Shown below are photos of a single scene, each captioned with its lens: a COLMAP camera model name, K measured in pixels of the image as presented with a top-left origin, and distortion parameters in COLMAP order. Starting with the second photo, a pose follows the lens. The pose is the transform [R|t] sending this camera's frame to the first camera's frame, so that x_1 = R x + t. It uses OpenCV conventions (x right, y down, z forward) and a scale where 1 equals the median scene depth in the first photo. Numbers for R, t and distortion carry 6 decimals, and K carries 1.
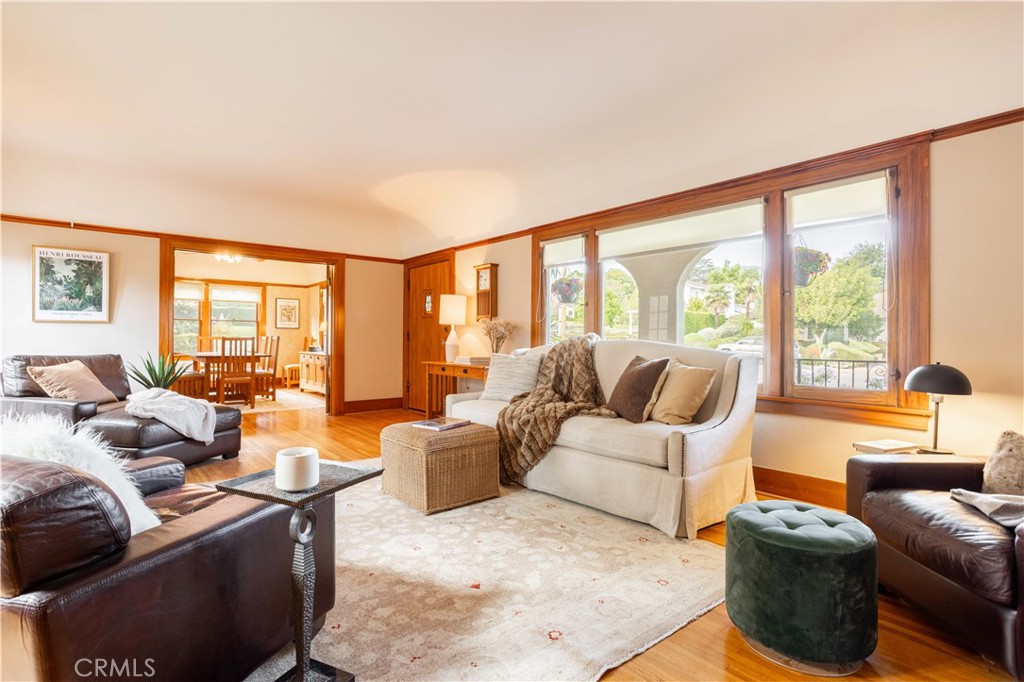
lens RADIAL K [[493.7, 0, 487.8], [0, 493.7, 338.5], [0, 0, 1]] dist [-0.042004, 0.017075]
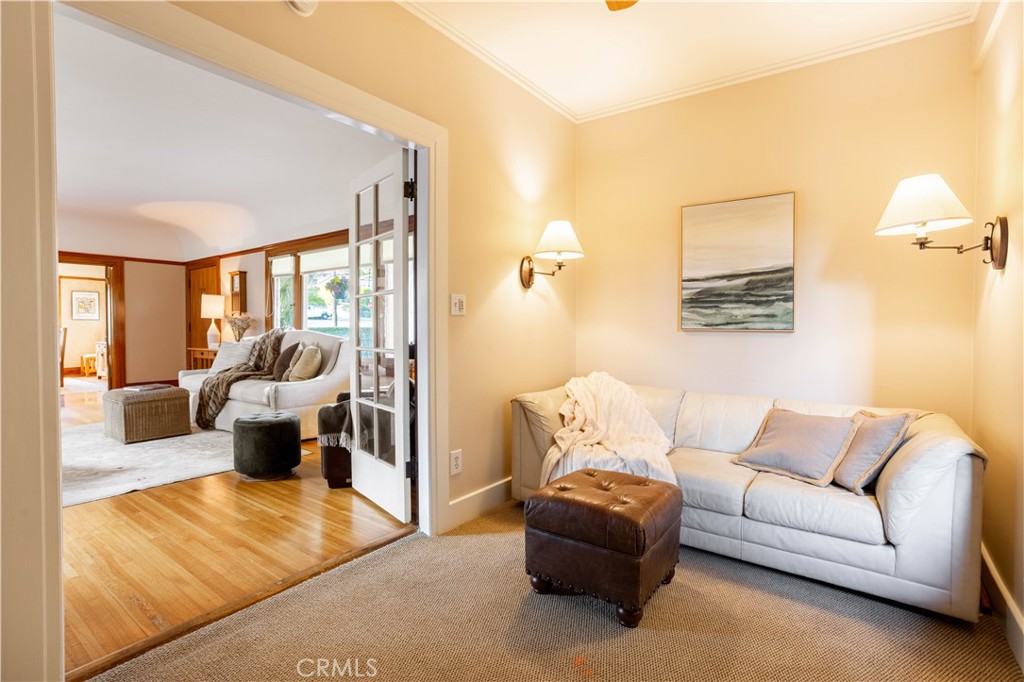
lens RADIAL K [[493.7, 0, 500.8], [0, 493.7, 344.0], [0, 0, 1]] dist [-0.042004, 0.017075]
pose [[0.968026, -0.013098, 0.250509, 0.430683], [0.004351, 0.999362, 0.035438, -0.004663], [-0.250814, -0.033214, 0.967465, -0.511662]]
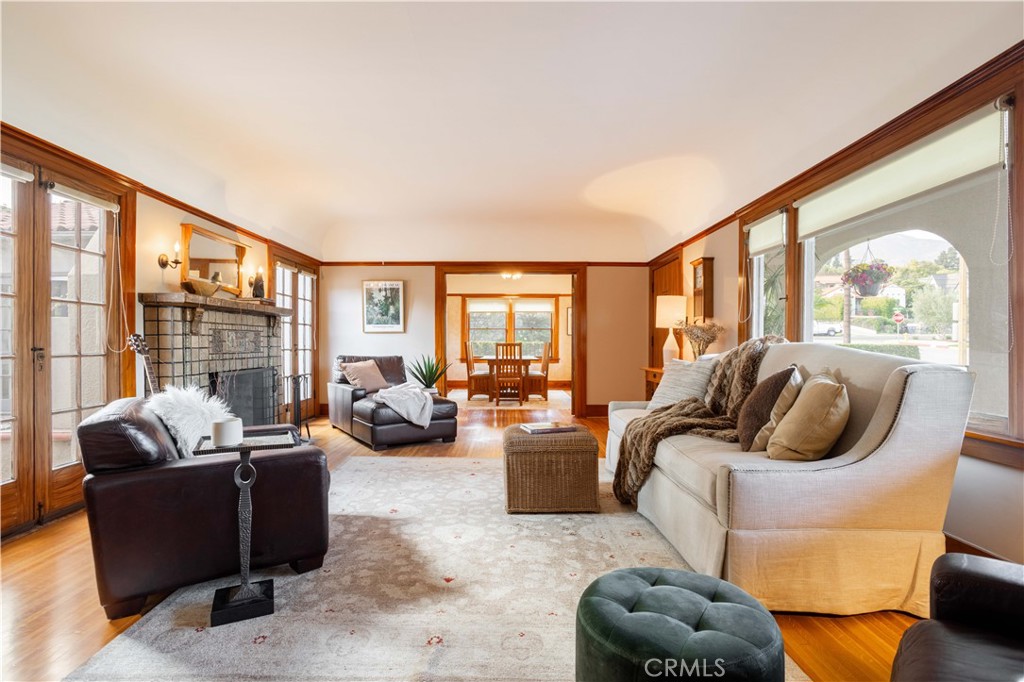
lens RADIAL K [[493.7, 0, 506.8], [0, 493.7, 340.4], [0, 0, 1]] dist [-0.042004, 0.017075]
pose [[0.778406, -0.008750, -0.627700, 0.349245], [0.001830, 0.999930, -0.011670, 0.006367], [0.627758, 0.007935, 0.778368, 0.129383]]
